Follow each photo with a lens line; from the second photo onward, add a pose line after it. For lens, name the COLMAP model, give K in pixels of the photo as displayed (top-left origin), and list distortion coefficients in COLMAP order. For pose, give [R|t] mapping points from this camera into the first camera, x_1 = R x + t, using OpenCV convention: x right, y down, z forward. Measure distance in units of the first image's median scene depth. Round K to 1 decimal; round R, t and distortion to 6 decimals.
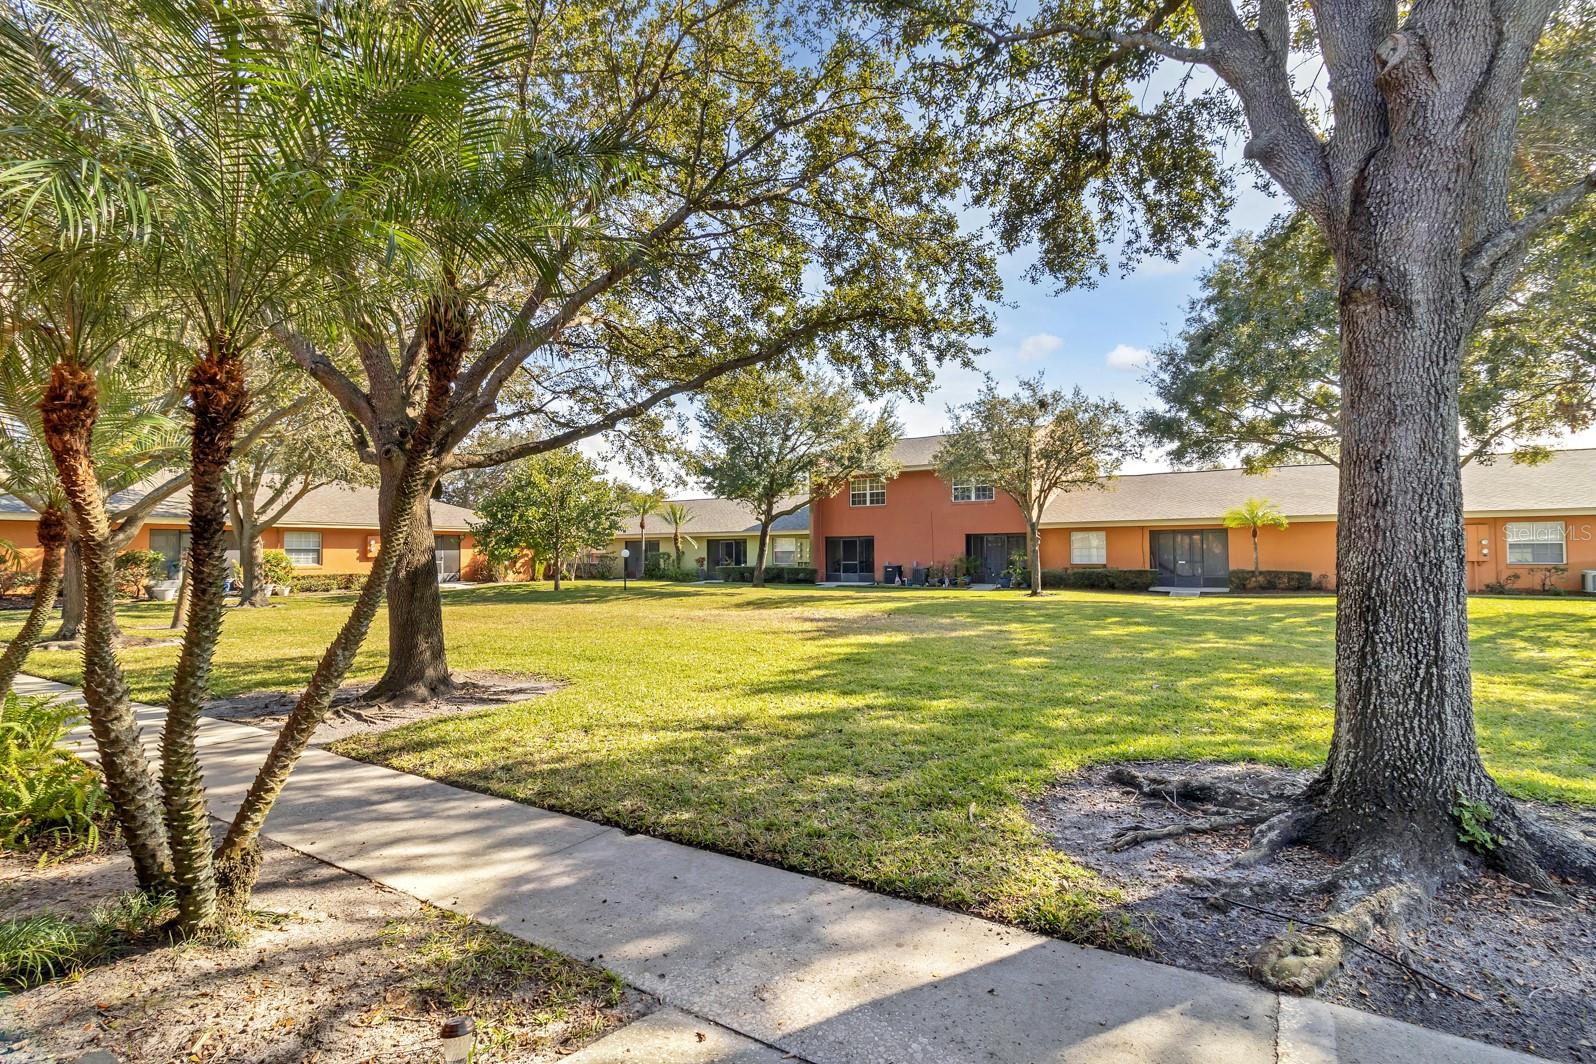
lens RADIAL K [[755.7, 0, 807.3], [0, 755.7, 535.0], [0, 0, 1]] dist [0.001447, -0.000670]
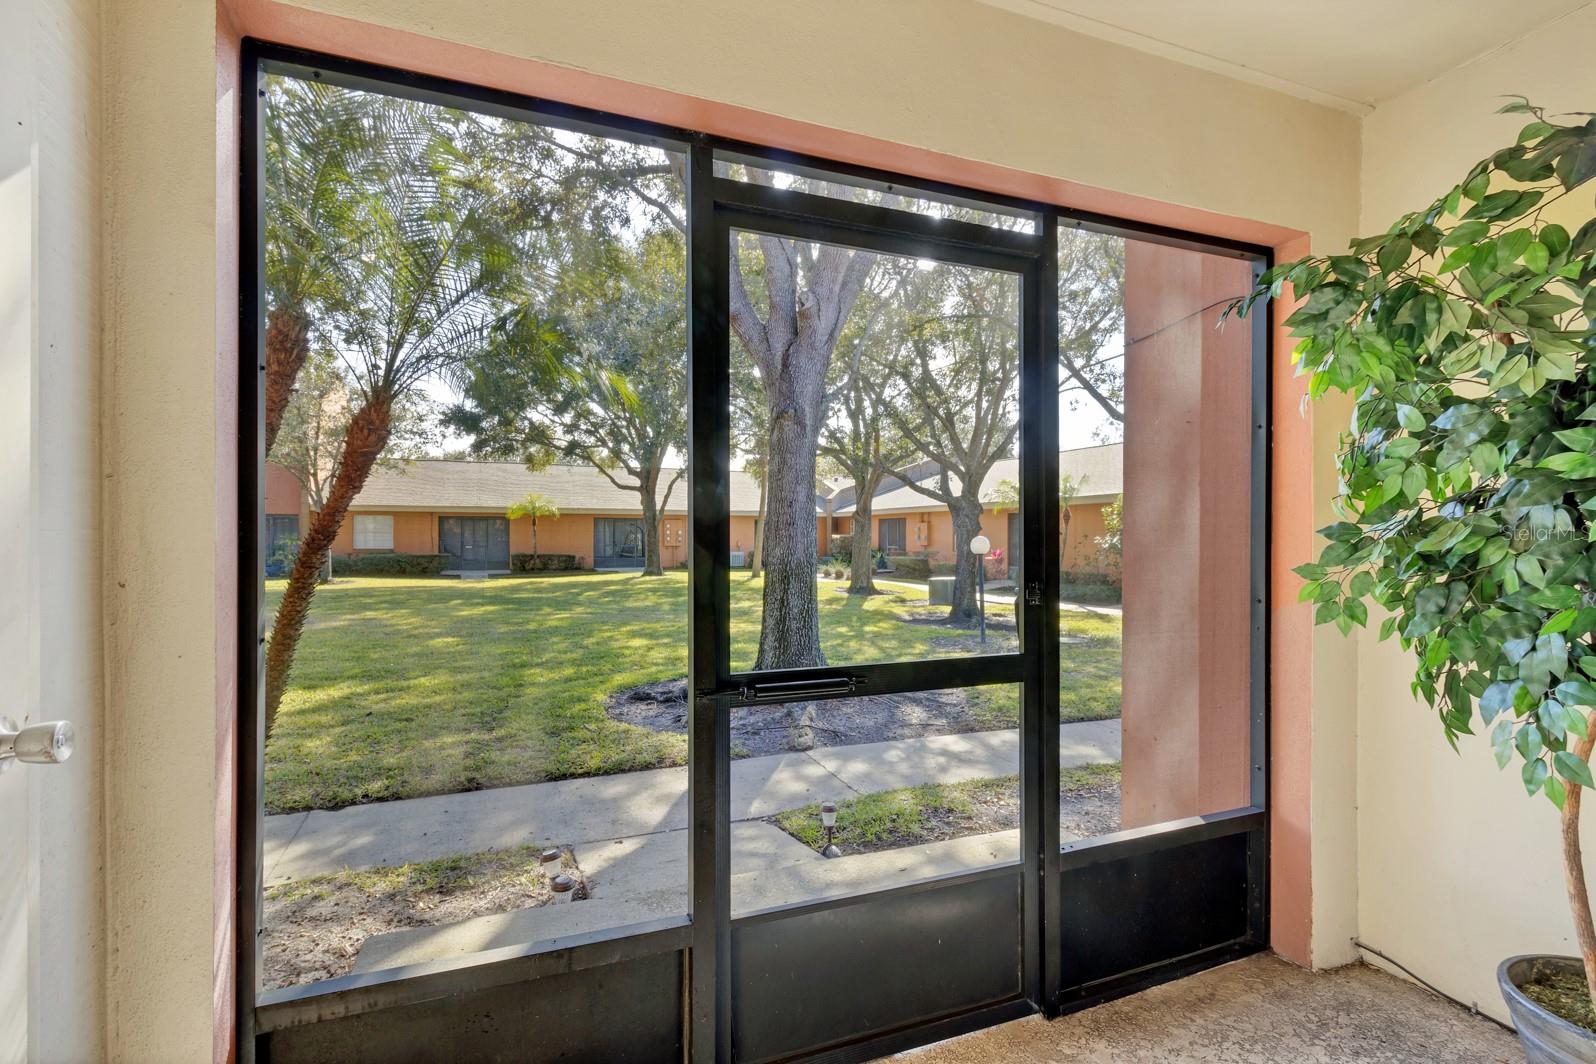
lens RADIAL K [[755.7, 0, 815.5], [0, 755.7, 536.6], [0, 0, 1]] dist [0.001447, -0.000670]
pose [[0.579118, 0.009669, 0.815186, -0.110869], [-0.029653, 0.999518, 0.009210, -0.003792], [-0.814704, -0.029506, 0.579125, -0.026673]]
